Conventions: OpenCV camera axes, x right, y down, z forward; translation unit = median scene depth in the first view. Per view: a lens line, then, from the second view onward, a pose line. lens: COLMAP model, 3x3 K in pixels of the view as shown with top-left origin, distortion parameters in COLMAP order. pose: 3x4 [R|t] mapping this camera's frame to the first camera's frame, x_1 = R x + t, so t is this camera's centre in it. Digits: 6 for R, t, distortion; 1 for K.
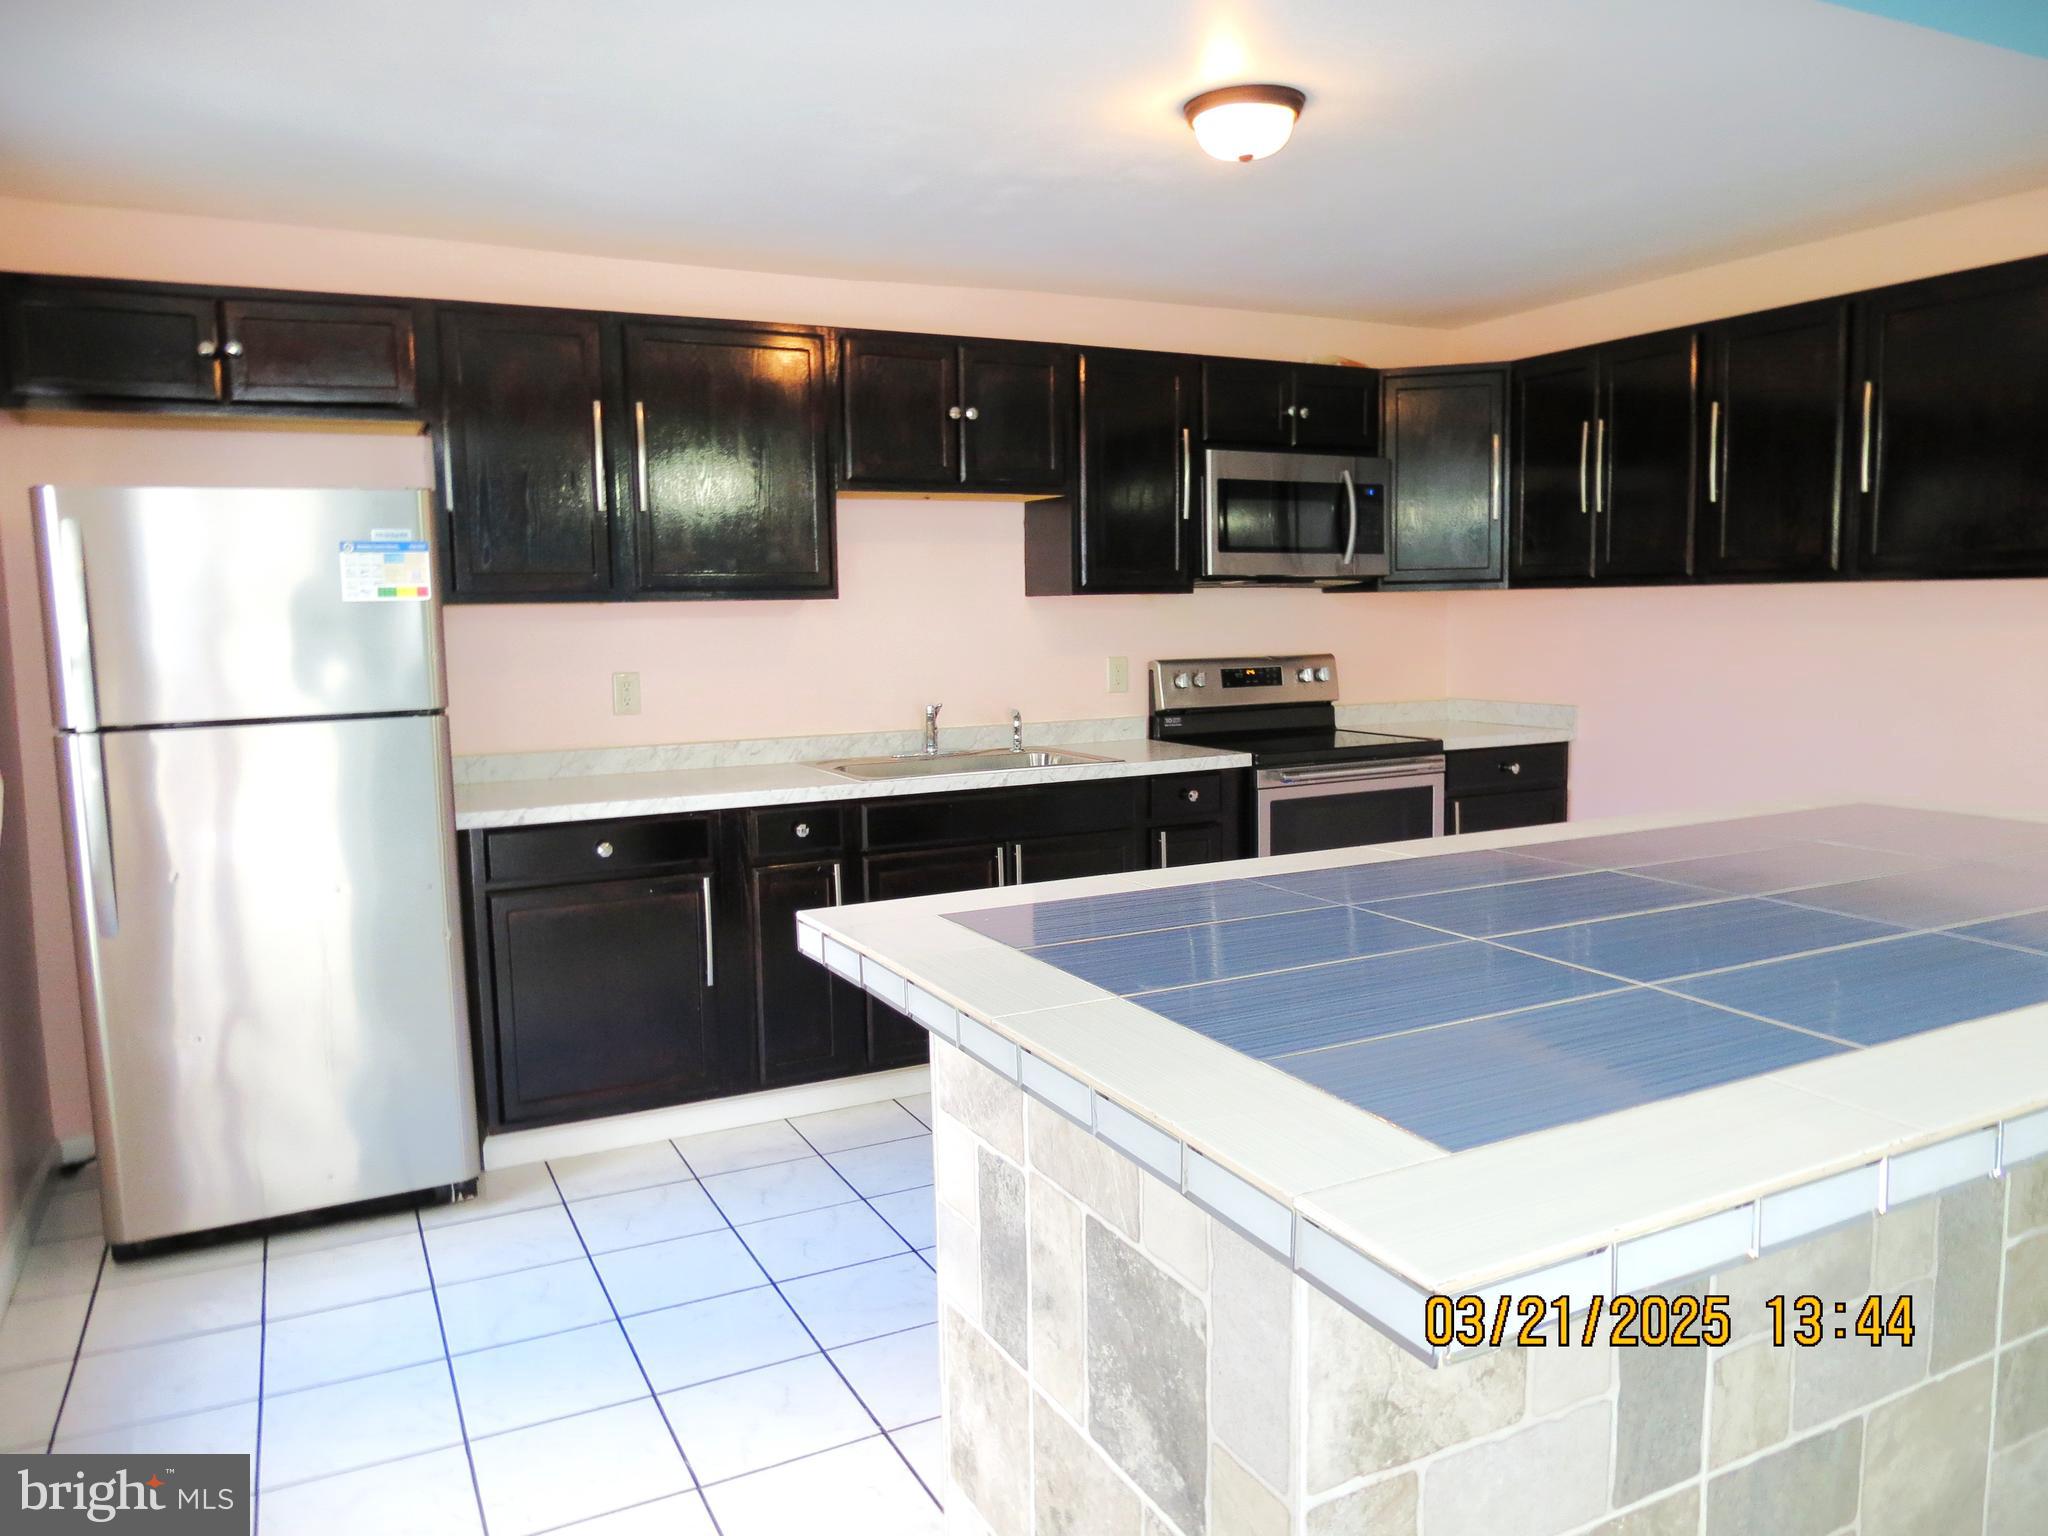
lens RADIAL K [[1457.4, 0, 1028.4], [0, 1457.4, 771.9], [0, 0, 1]] dist [-0.035575, 0.021164]
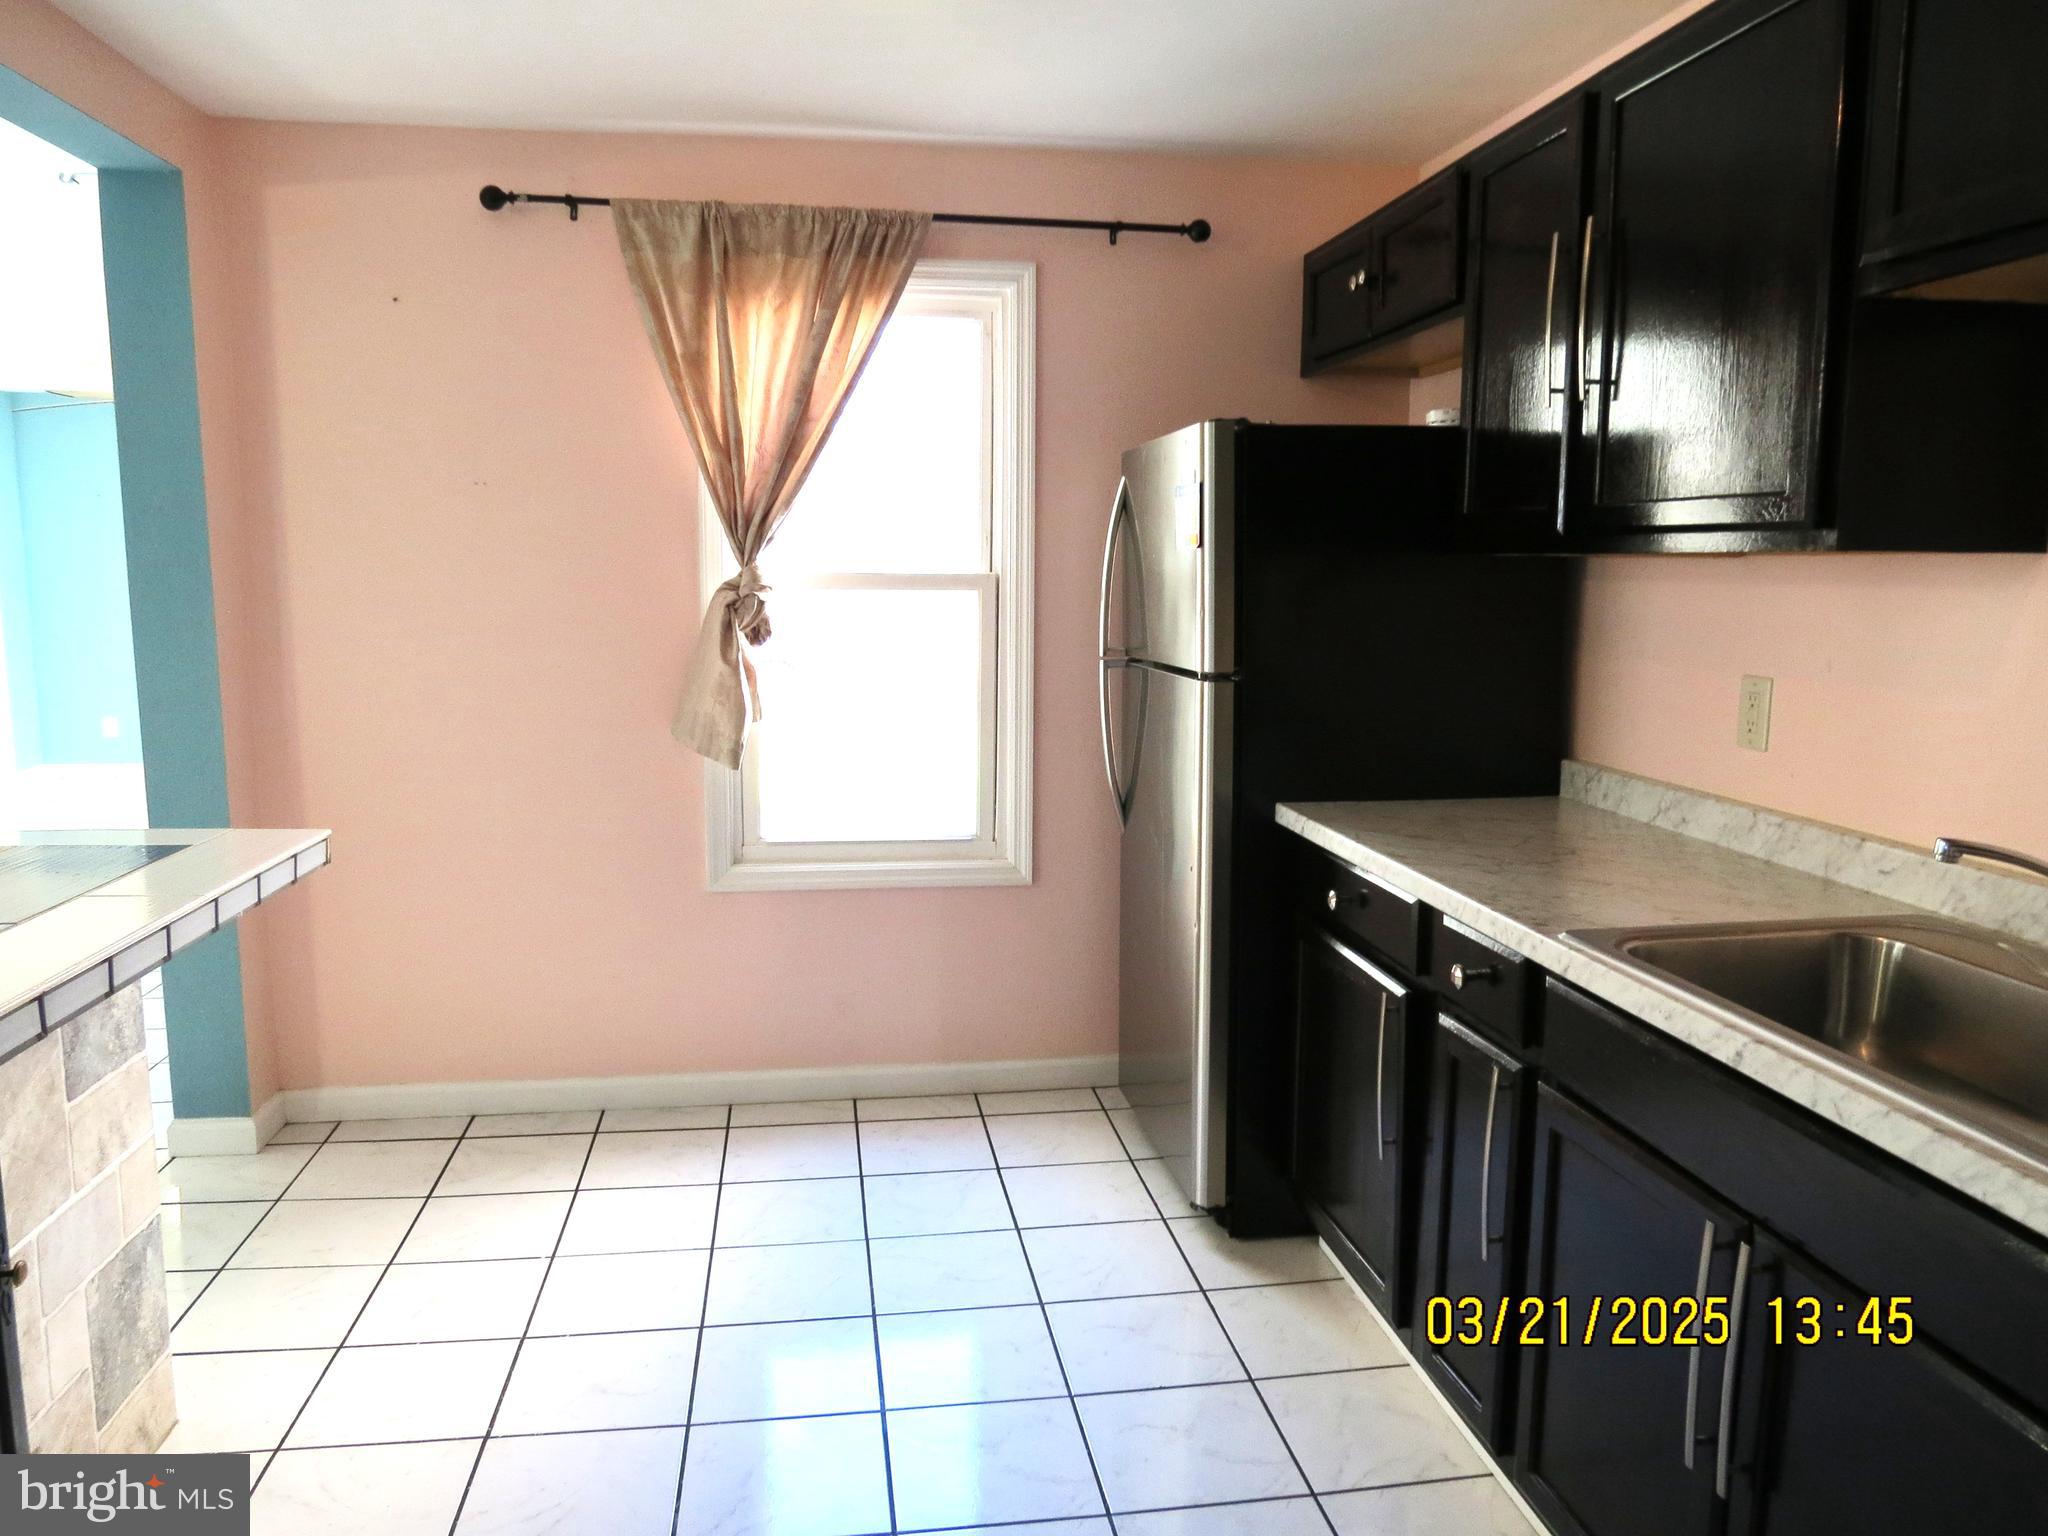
lens RADIAL K [[1457.4, 0, 1028.4], [0, 1457.4, 771.9], [0, 0, 1]] dist [-0.035575, 0.021164]
pose [[-0.321963, 0.148535, -0.935028, 0.324685], [-0.106332, 0.975694, 0.191609, -0.101020], [0.940762, 0.161115, -0.298343, 0.828575]]
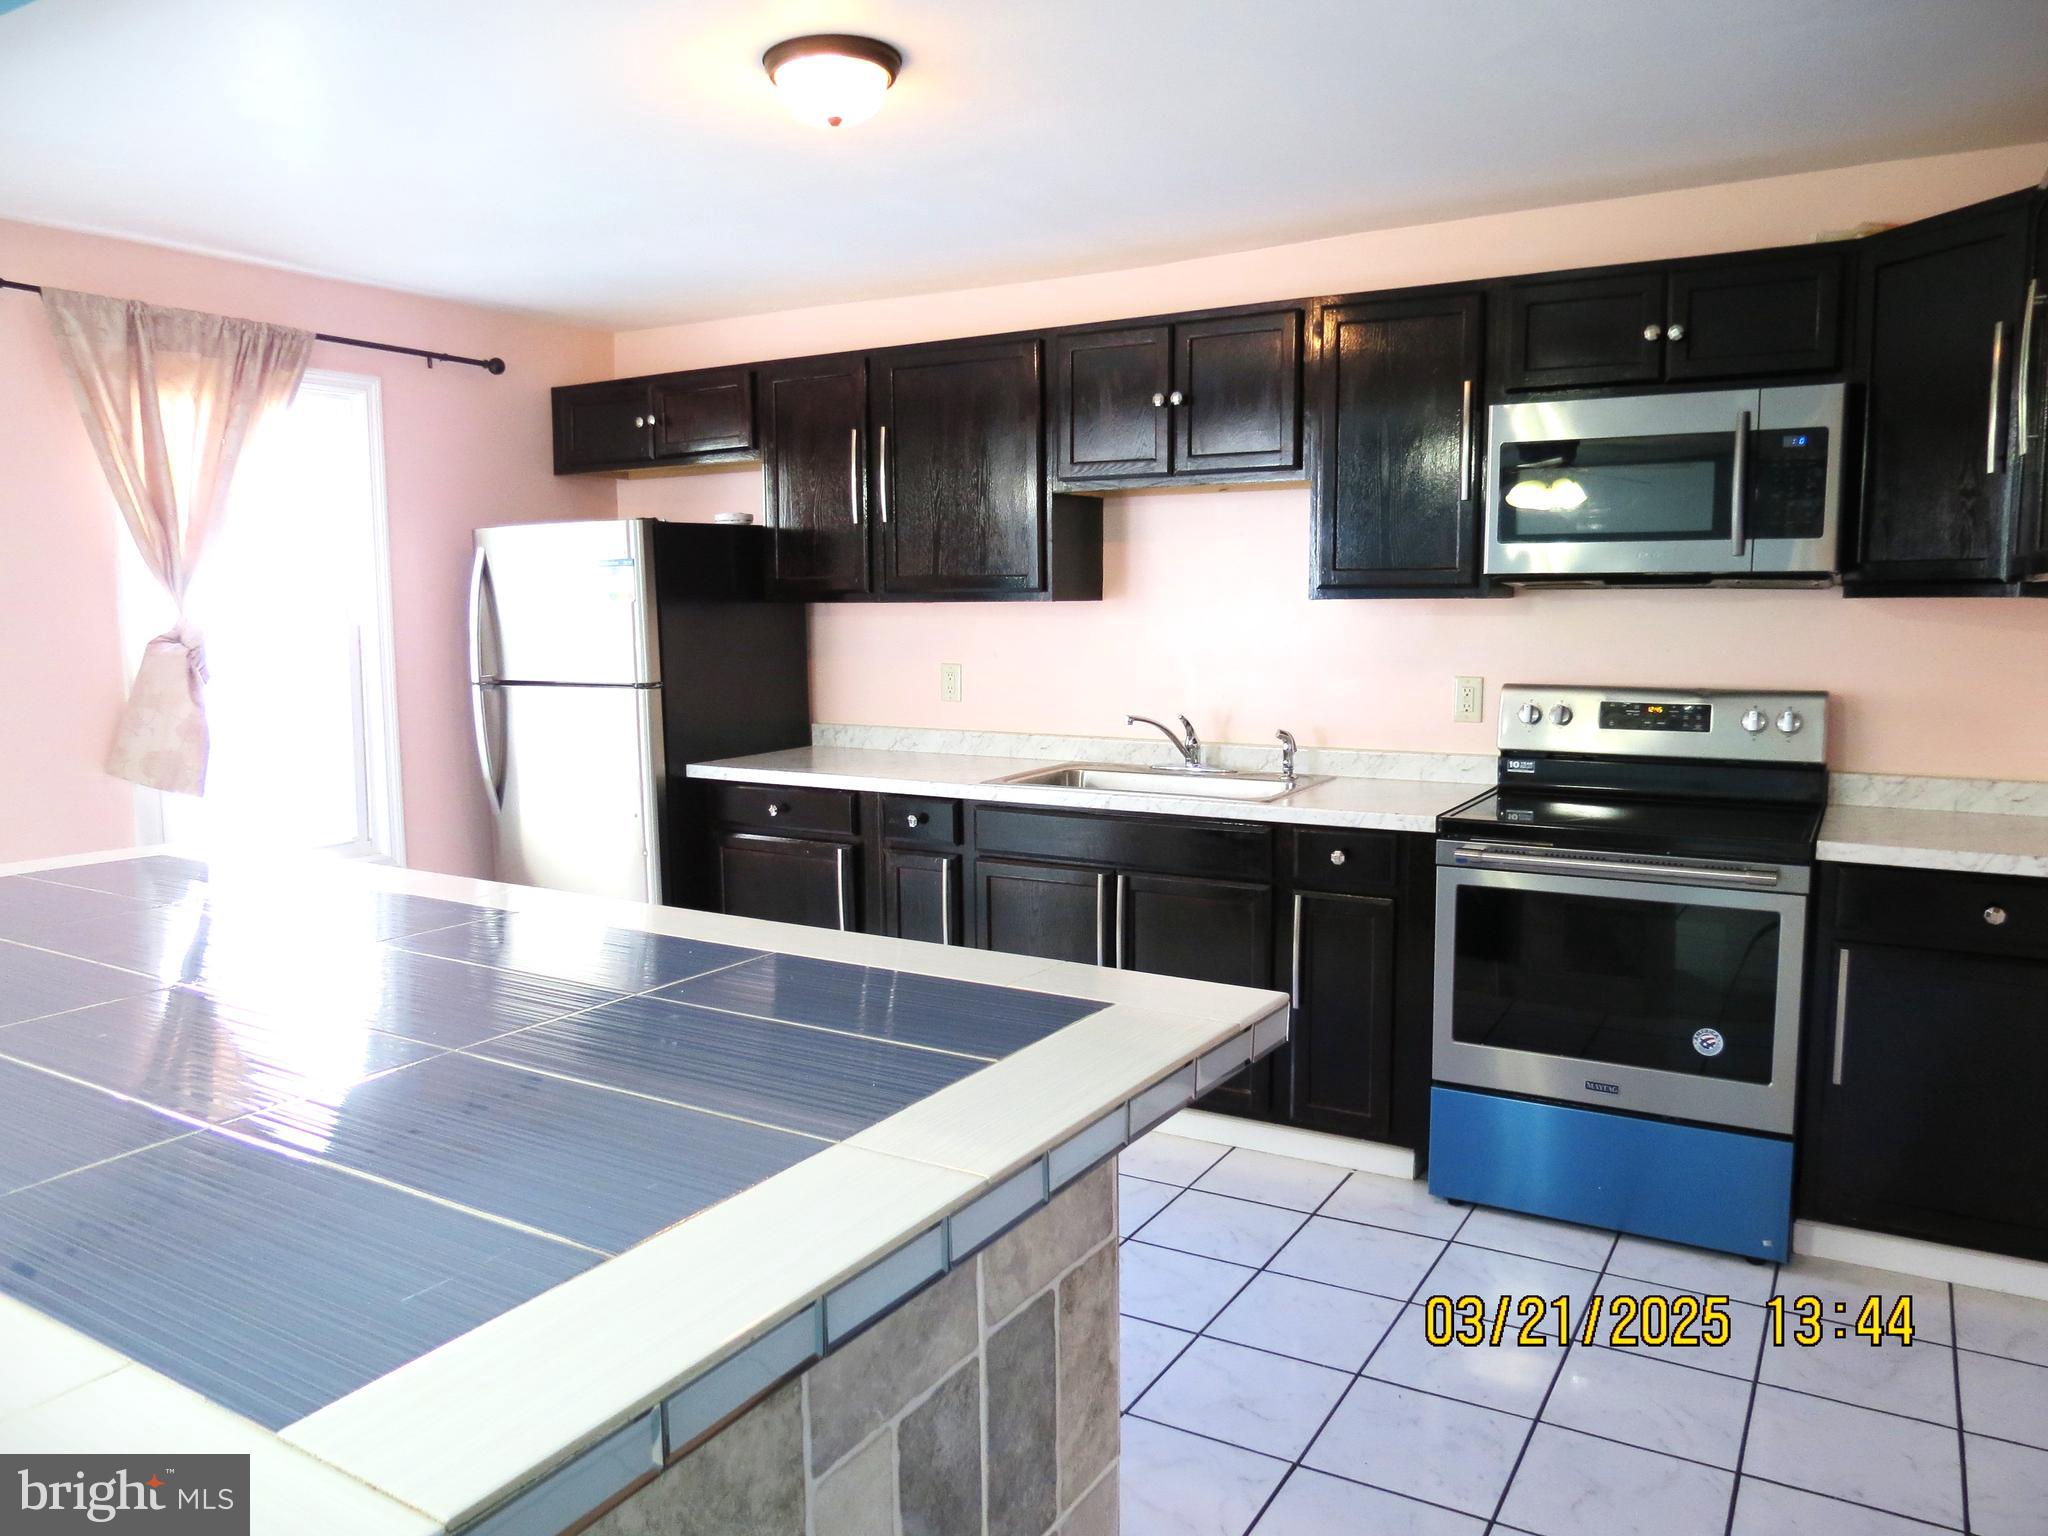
lens RADIAL K [[1457.4, 0, 1028.4], [0, 1457.4, 771.9], [0, 0, 1]] dist [-0.035575, 0.021164]
pose [[0.536015, 0.113959, -0.836481, 0.640023], [-0.096179, 0.992639, 0.073603, -0.067521], [0.838712, 0.041000, 0.543030, 0.407232]]
